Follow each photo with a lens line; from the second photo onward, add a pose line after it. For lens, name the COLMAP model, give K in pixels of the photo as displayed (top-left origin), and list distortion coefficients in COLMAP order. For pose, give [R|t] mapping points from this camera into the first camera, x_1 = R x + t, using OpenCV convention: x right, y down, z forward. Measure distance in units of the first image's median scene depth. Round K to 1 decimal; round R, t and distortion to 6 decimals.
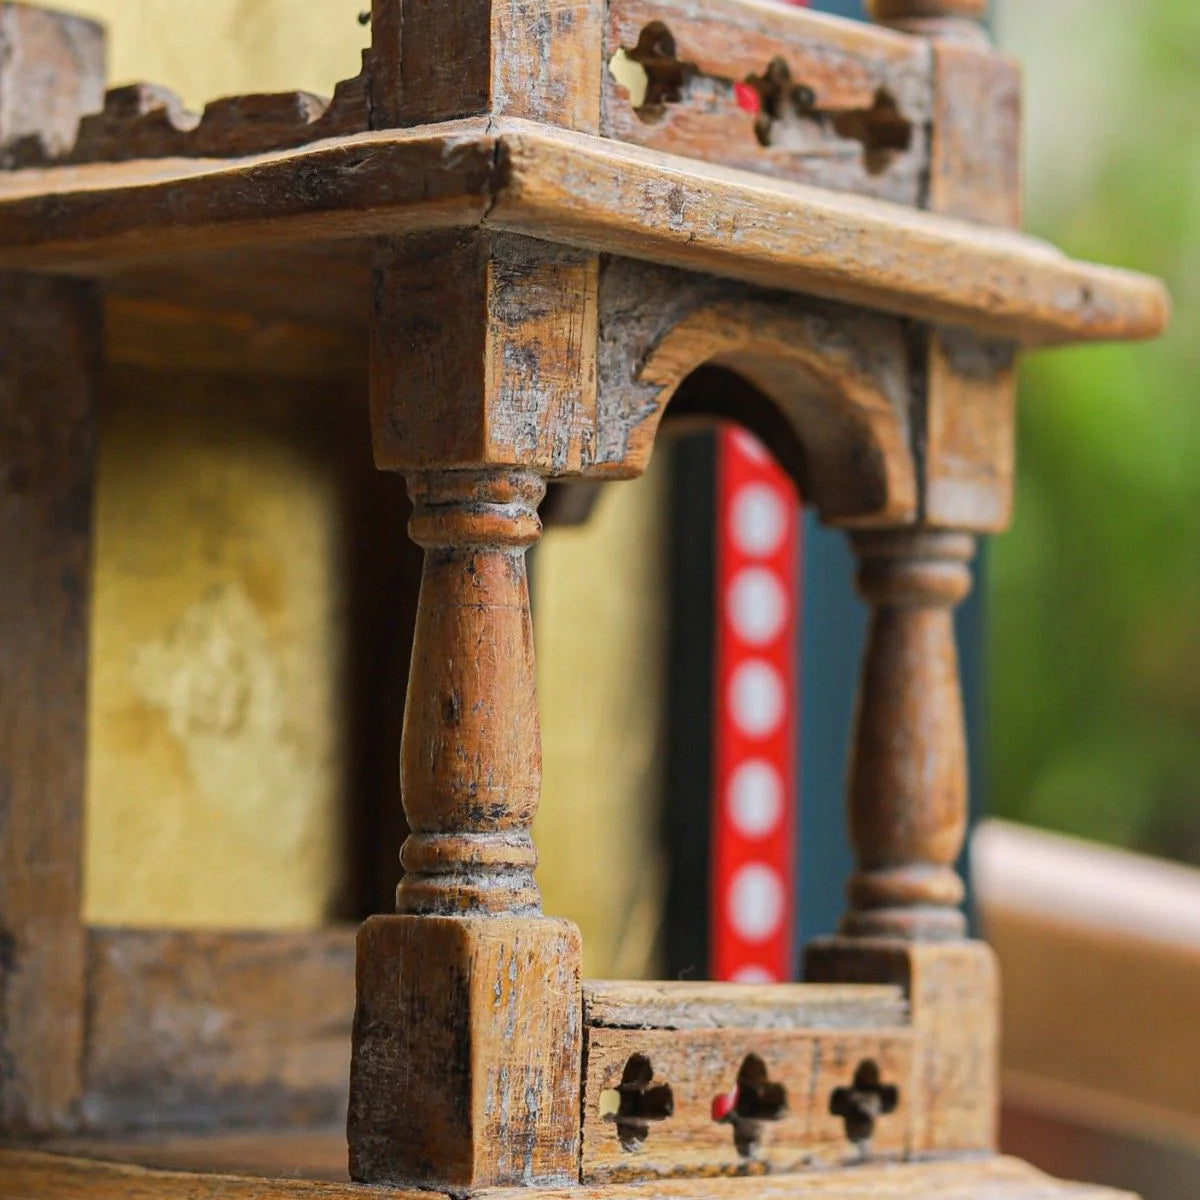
lens RADIAL K [[4977.5, 0, 600.0], [0, 4977.5, 600.0], [0, 0, 1]] dist [-0.028163, -2.059205]
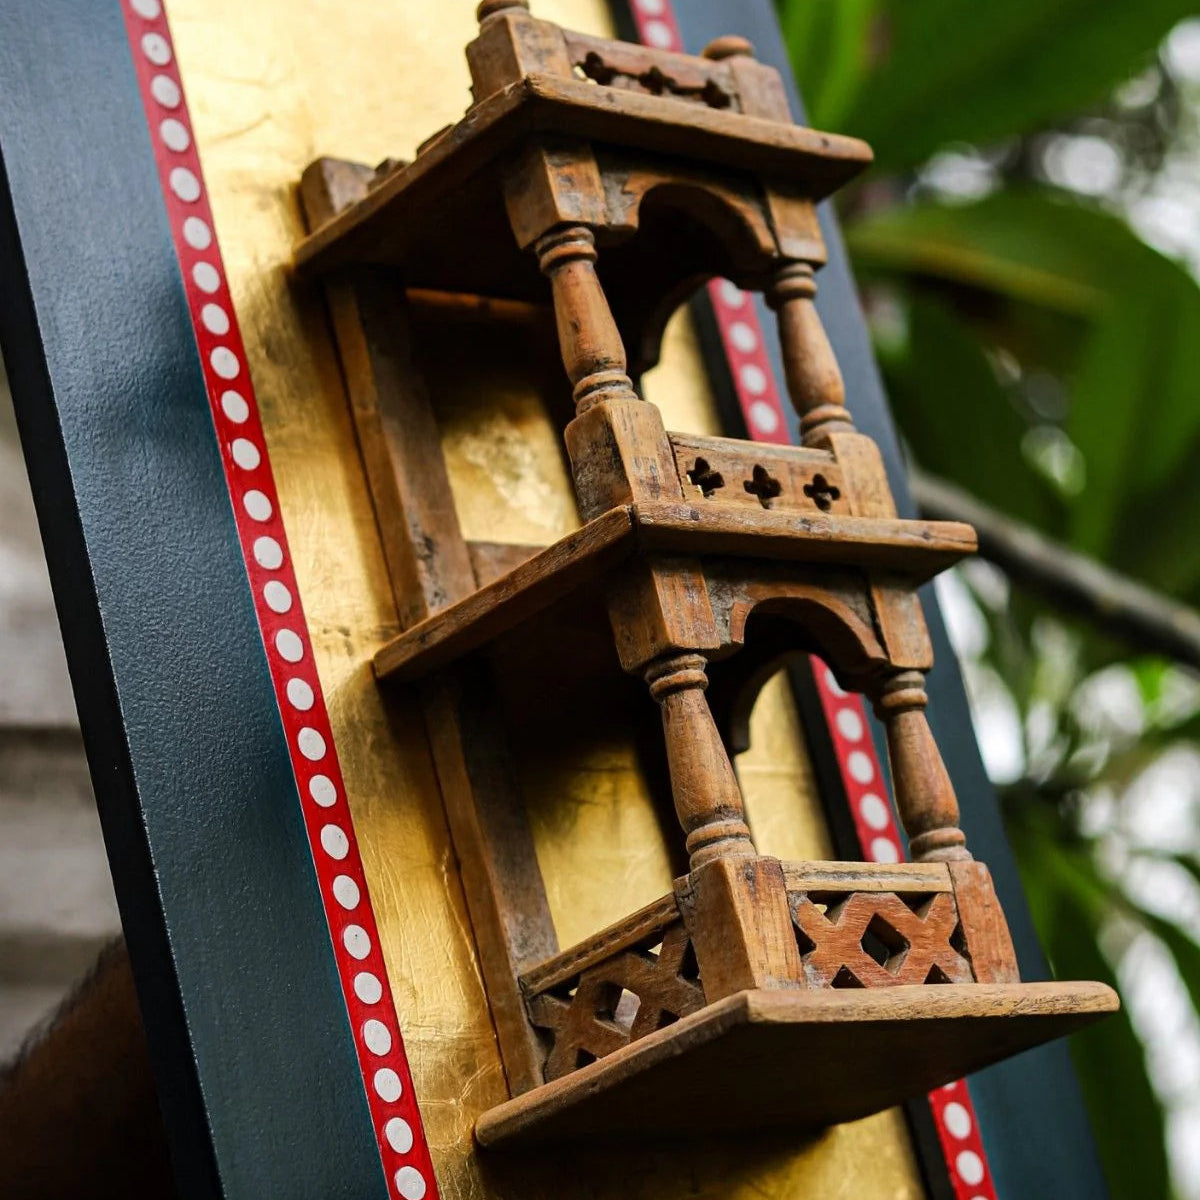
lens RADIAL K [[4268.8, 0, 600.0], [0, 4268.8, 600.0], [0, 0, 1]] dist [-0.150400, 3.615856]
pose [[0.957497, -0.283371, -0.053863, 0.049035], [0.259834, 0.928434, -0.265510, 0.637995], [0.125246, 0.240230, 0.962602, -0.829172]]
